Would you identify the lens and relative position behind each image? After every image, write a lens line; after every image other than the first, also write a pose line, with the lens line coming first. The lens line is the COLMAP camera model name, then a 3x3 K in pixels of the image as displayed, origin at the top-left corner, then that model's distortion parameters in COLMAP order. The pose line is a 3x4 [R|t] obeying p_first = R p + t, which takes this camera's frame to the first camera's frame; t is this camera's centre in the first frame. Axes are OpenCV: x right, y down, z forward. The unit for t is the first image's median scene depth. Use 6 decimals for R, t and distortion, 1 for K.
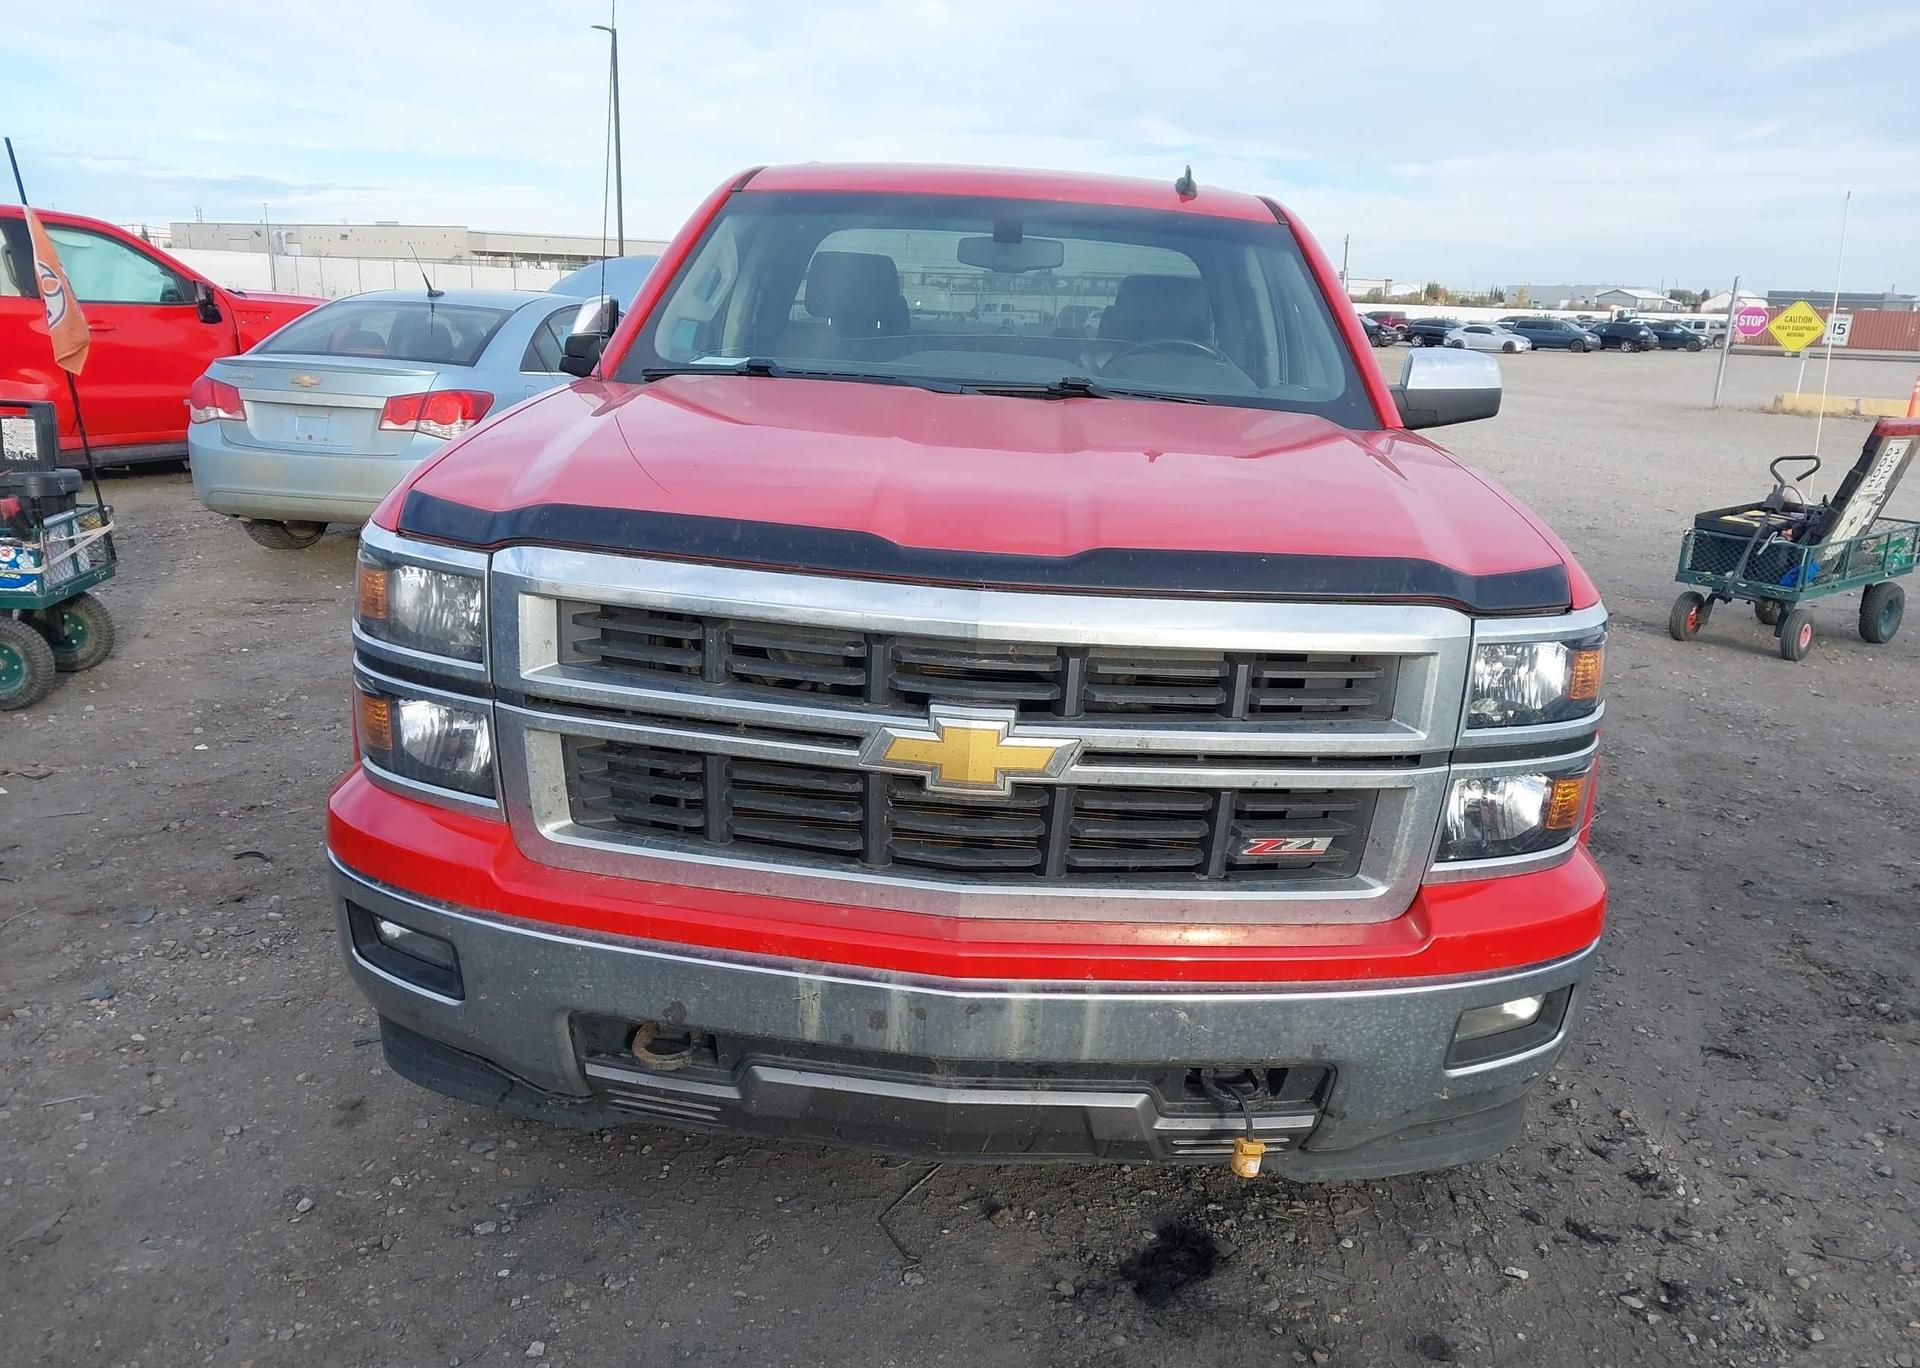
lens RADIAL K [[1538.6, 0, 955.2], [0, 1538.6, 687.4], [0, 0, 1]] dist [0.024553, -0.013651]
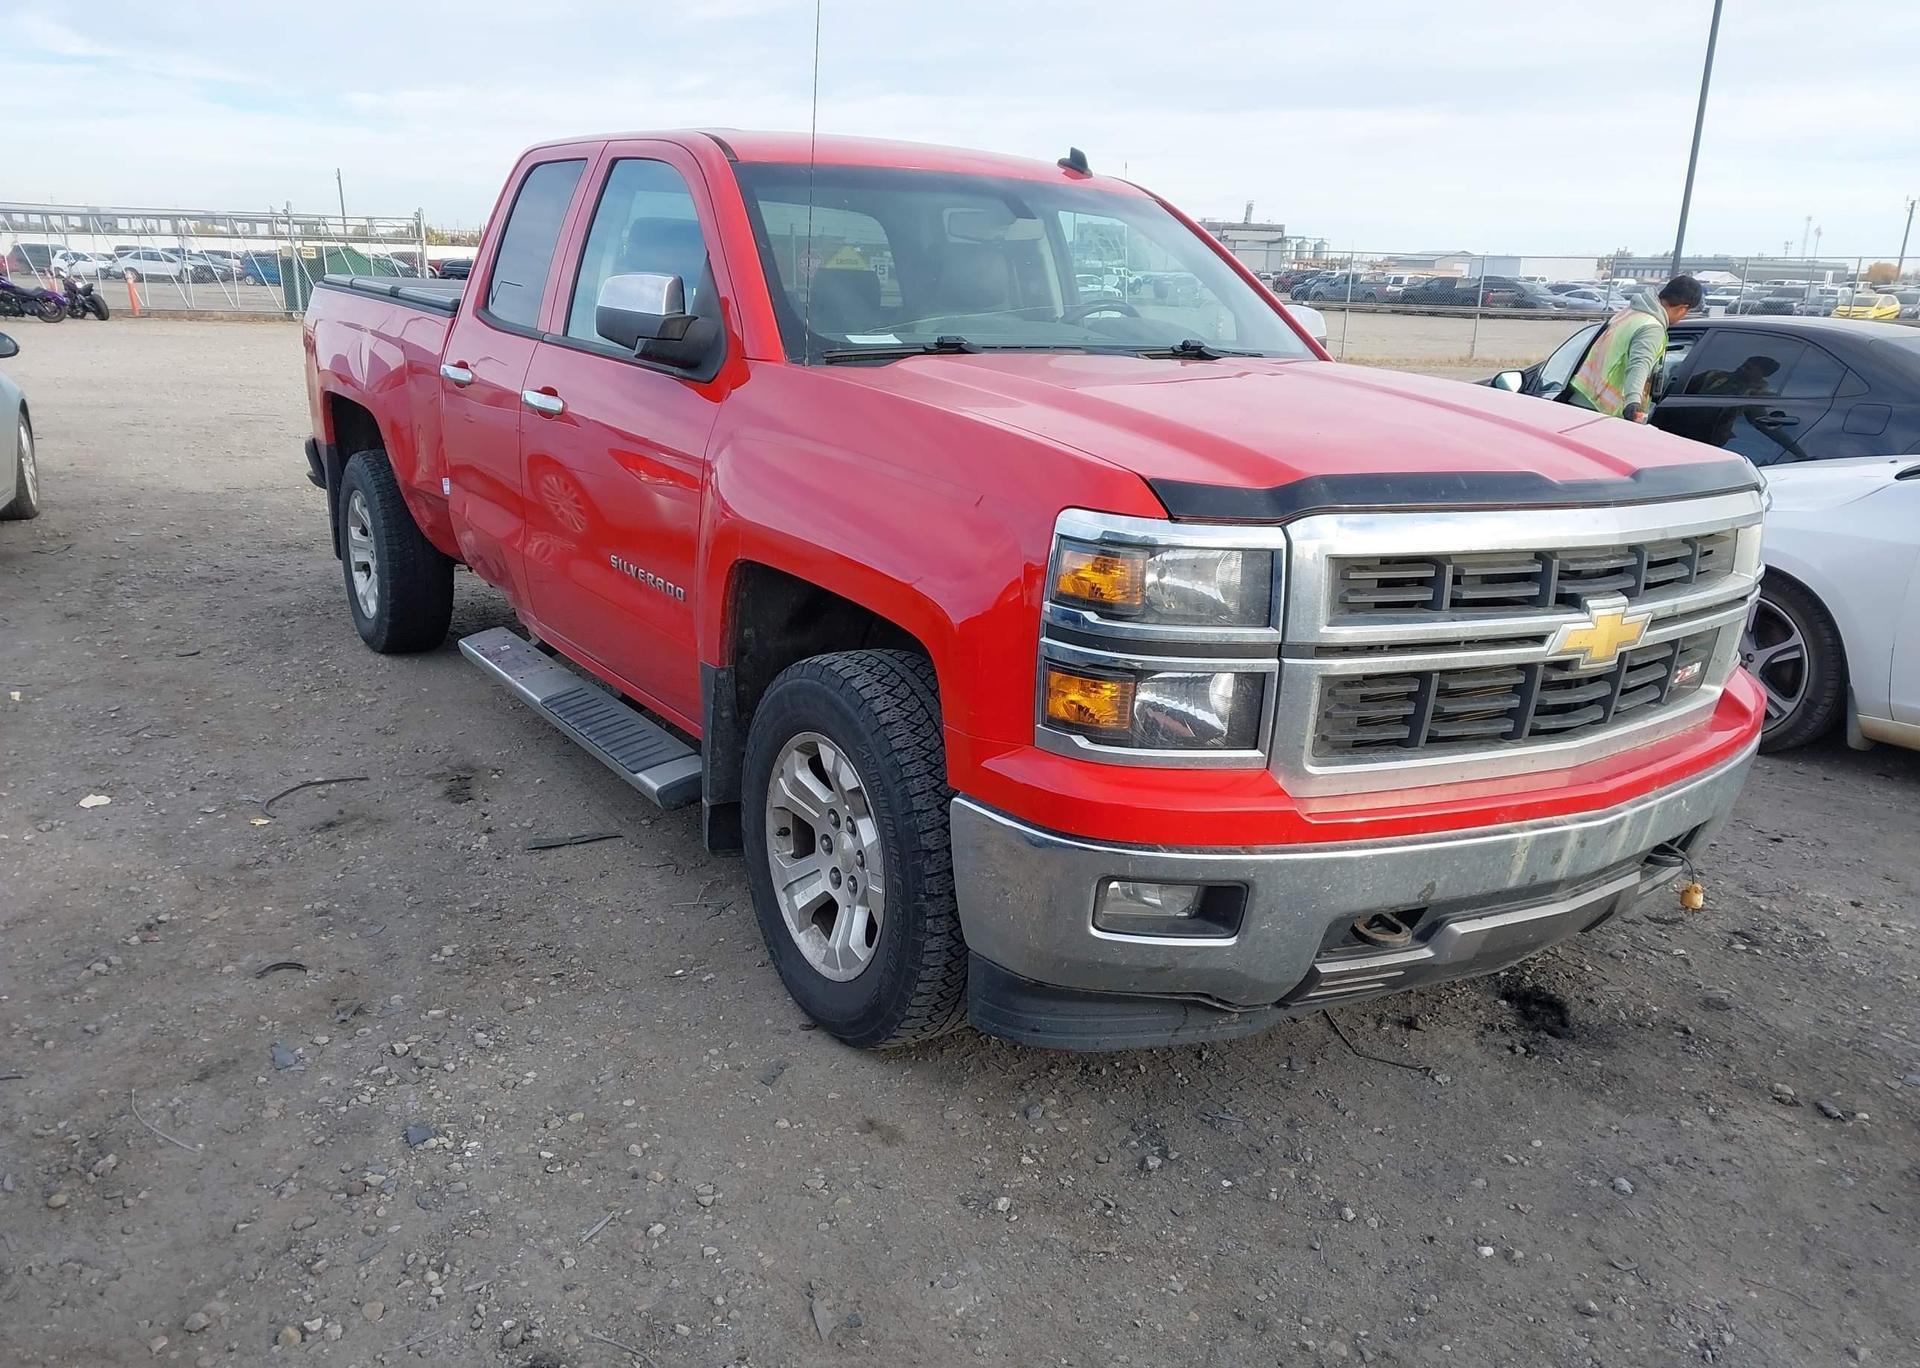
lens RADIAL K [[1538.6, 0, 955.2], [0, 1538.6, 687.4], [0, 0, 1]] dist [0.024553, -0.013651]
pose [[0.836955, -0.171946, 0.519558, -1.097811], [0.152444, 0.985035, 0.080423, -0.097970], [-0.525611, 0.011893, 0.850642, 0.181269]]
